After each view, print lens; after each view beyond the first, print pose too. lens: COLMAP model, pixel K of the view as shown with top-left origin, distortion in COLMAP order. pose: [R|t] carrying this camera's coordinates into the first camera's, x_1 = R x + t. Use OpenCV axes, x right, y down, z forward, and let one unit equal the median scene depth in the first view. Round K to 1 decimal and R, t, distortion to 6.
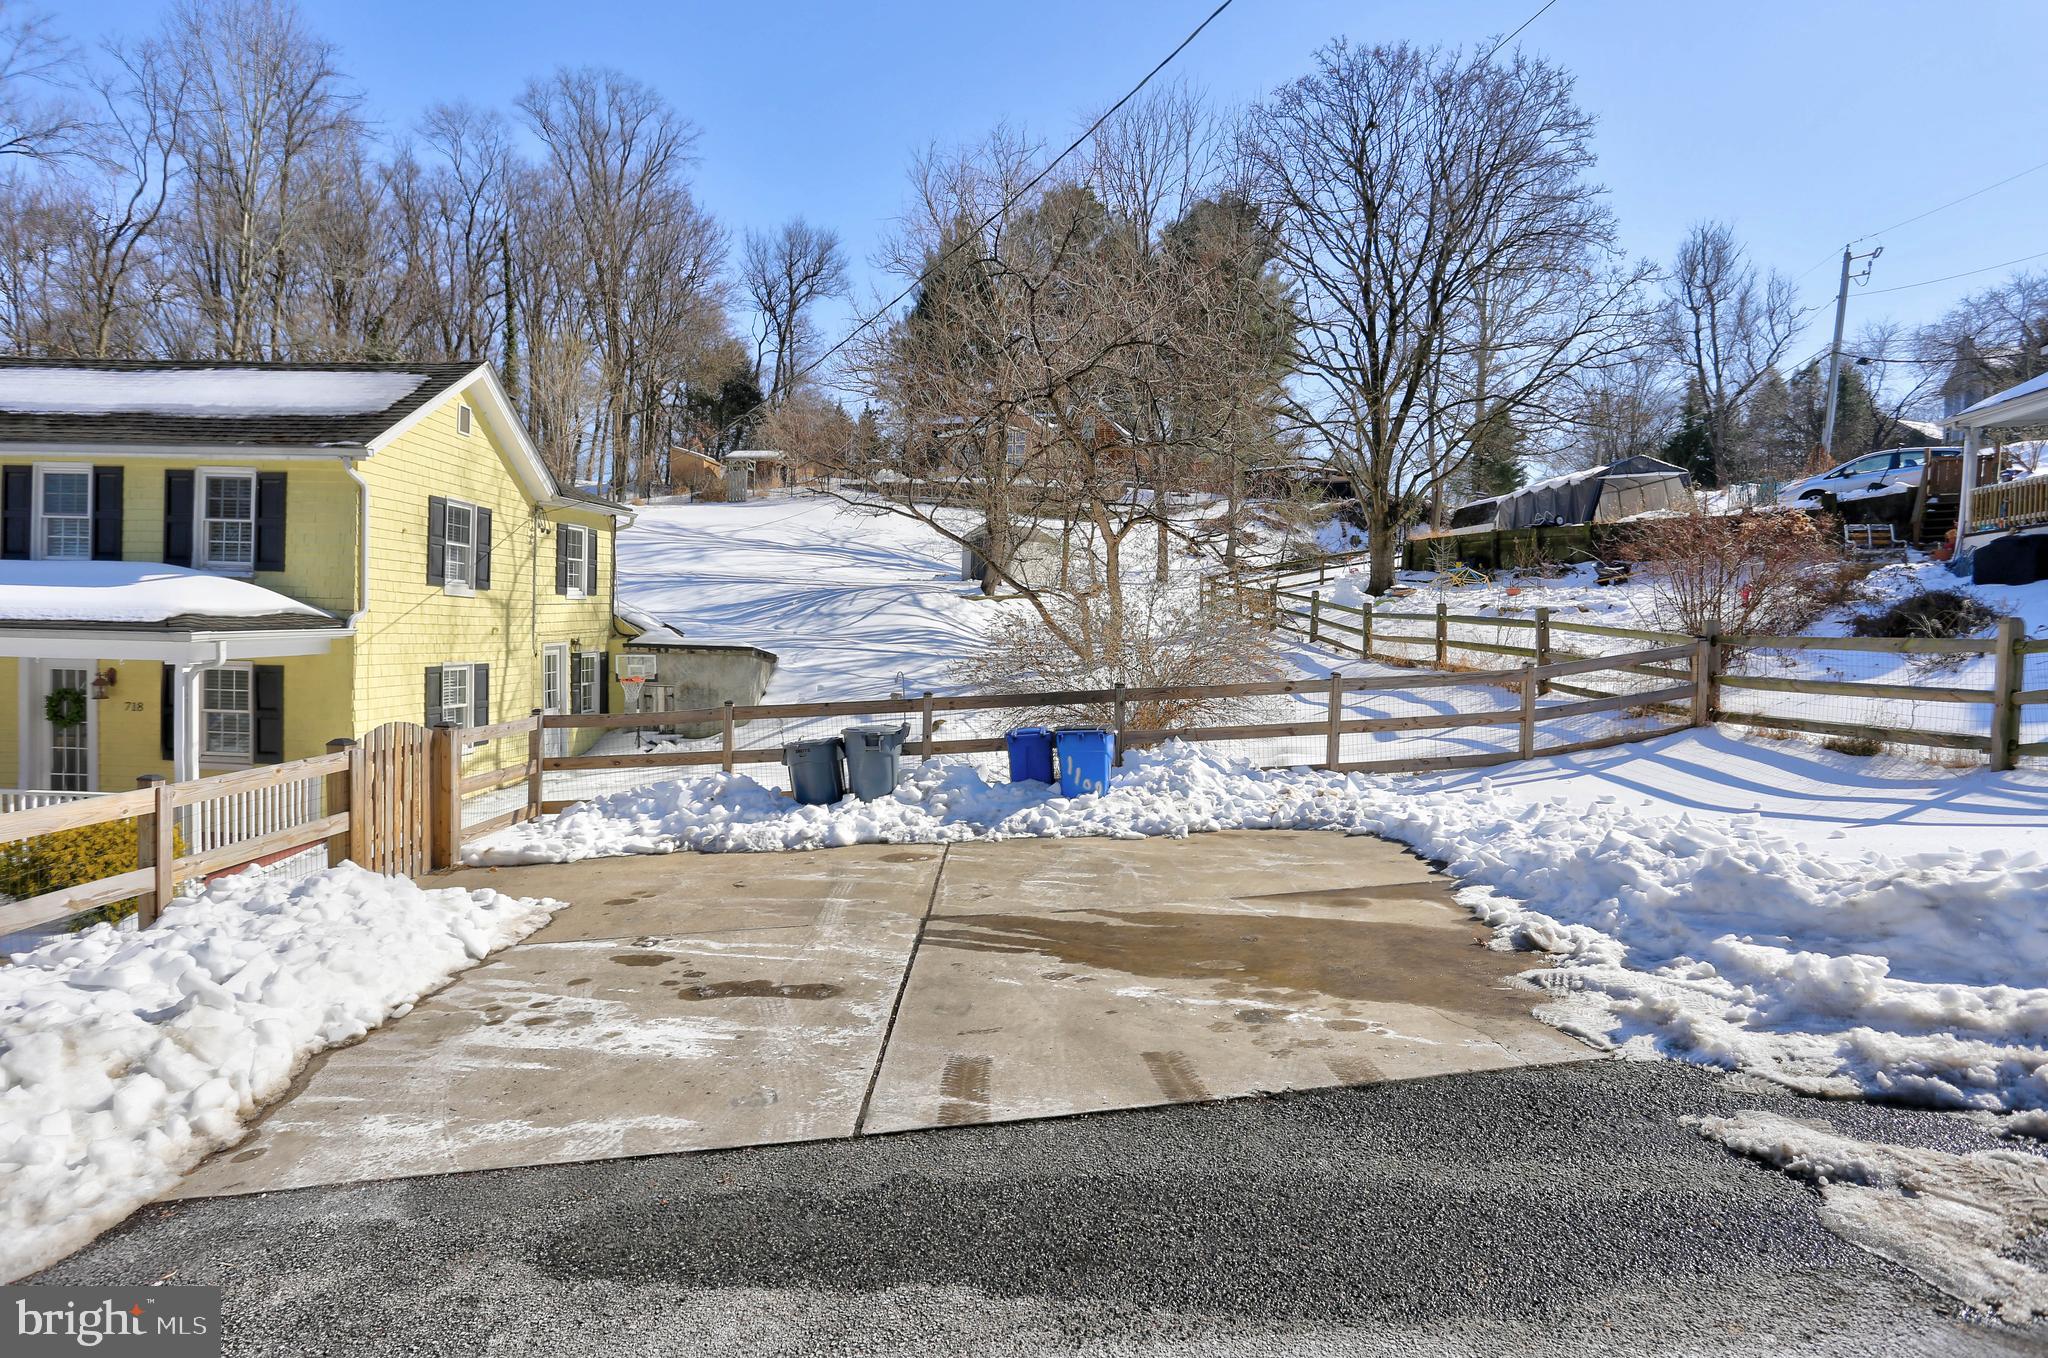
lens RADIAL K [[1003.9, 0, 1009.3], [0, 1003.9, 647.0], [0, 0, 1]] dist [-0.057763, 0.019877]
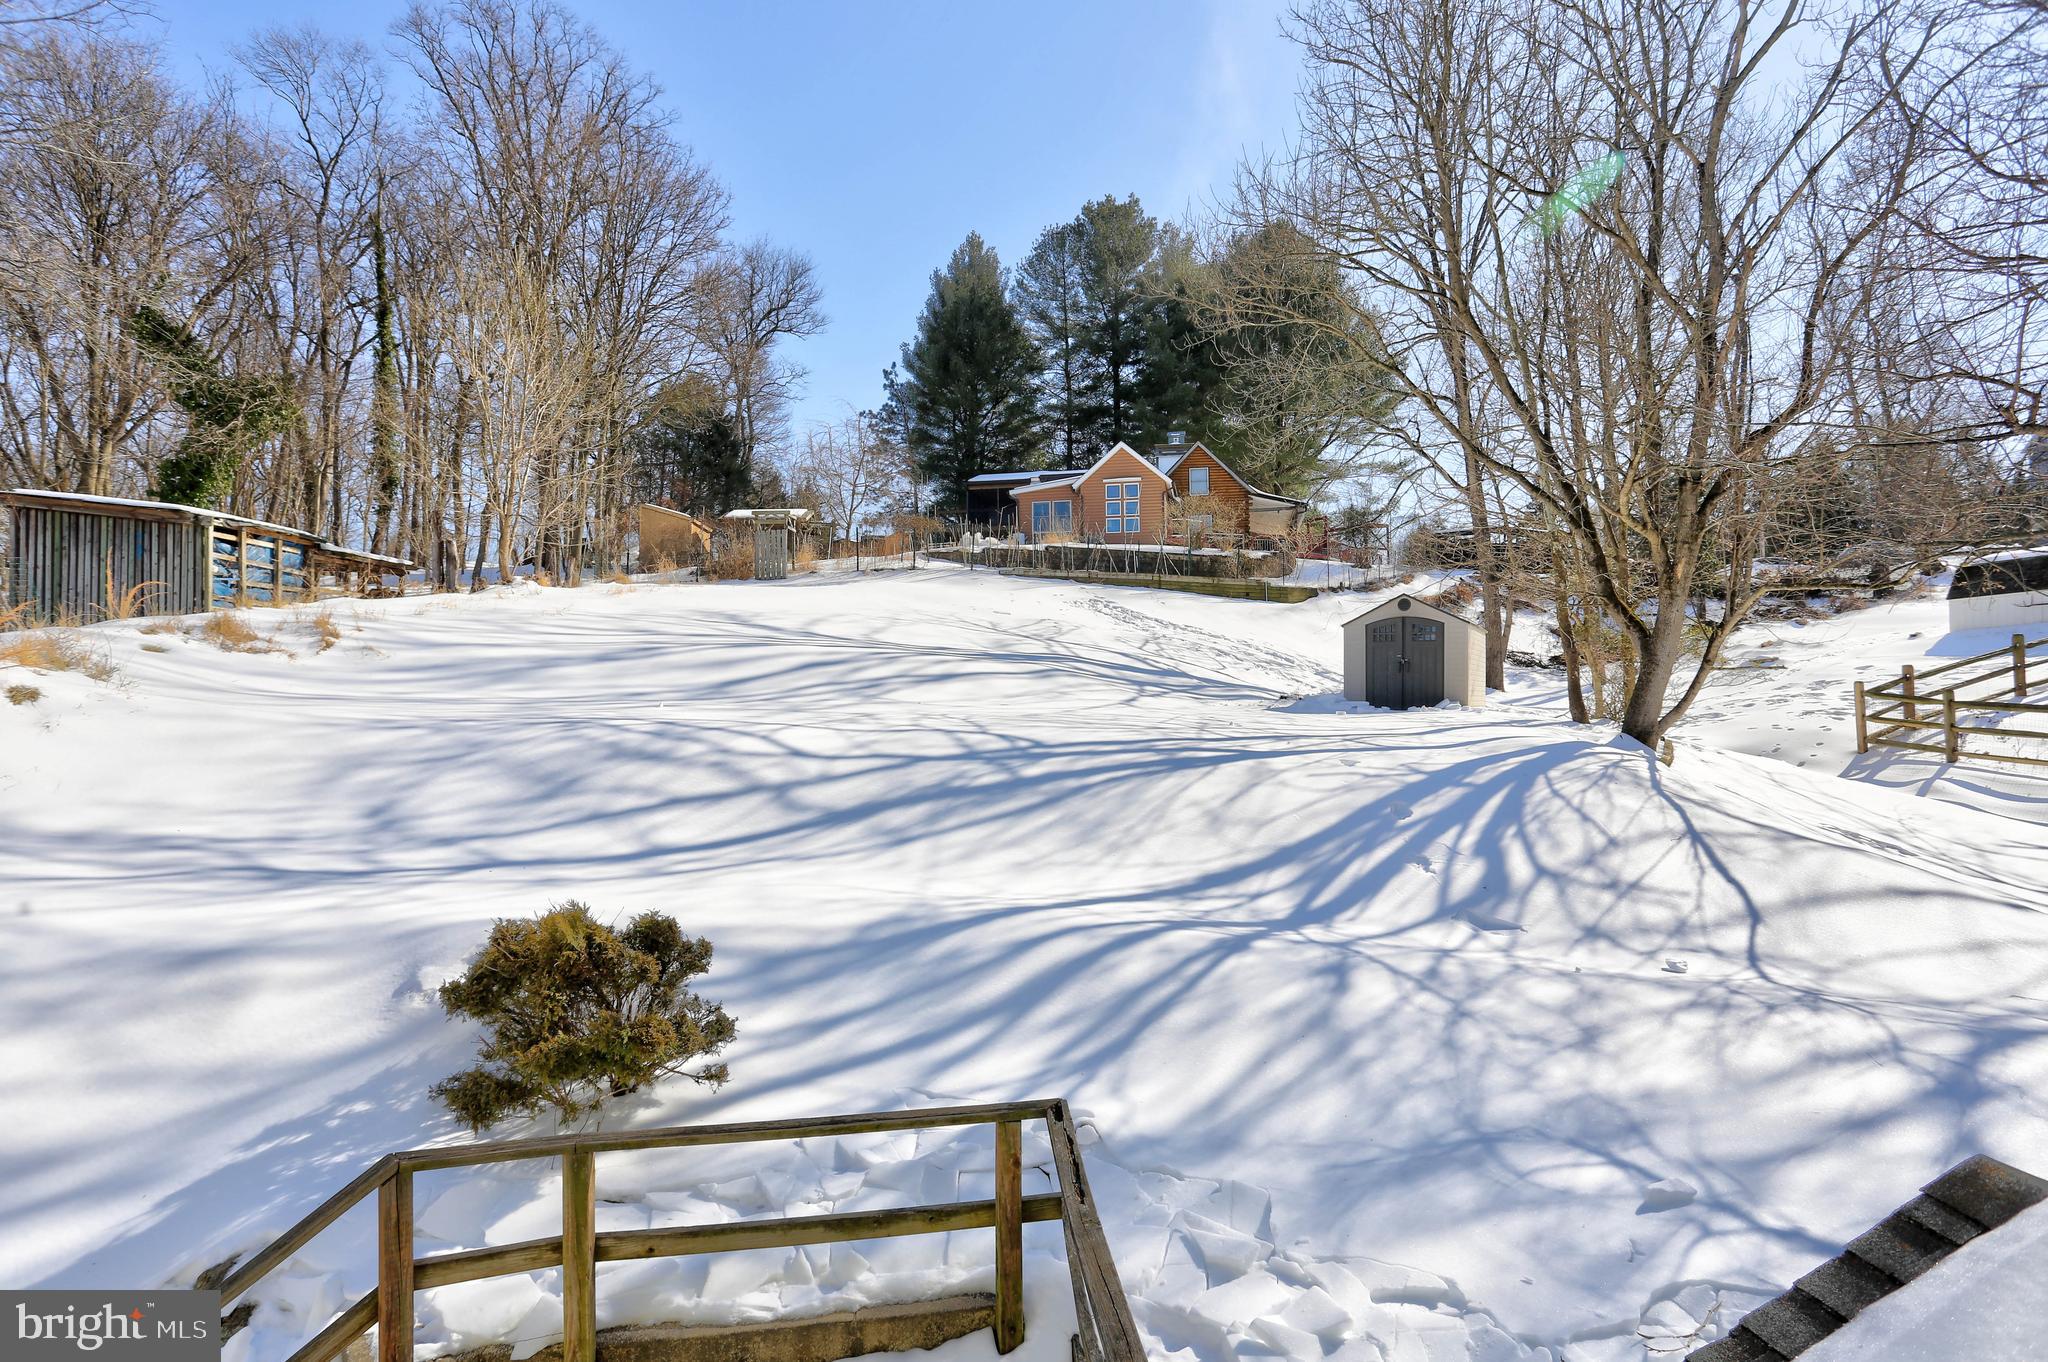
lens RADIAL K [[1003.9, 0, 1027.0], [0, 1003.9, 677.7], [0, 0, 1]] dist [-0.057763, 0.019877]
pose [[0.991427, -0.030857, 0.126967, -0.924021], [0.038500, 0.997563, -0.058189, -0.187370], [-0.124862, 0.062578, 0.990199, 1.670421]]
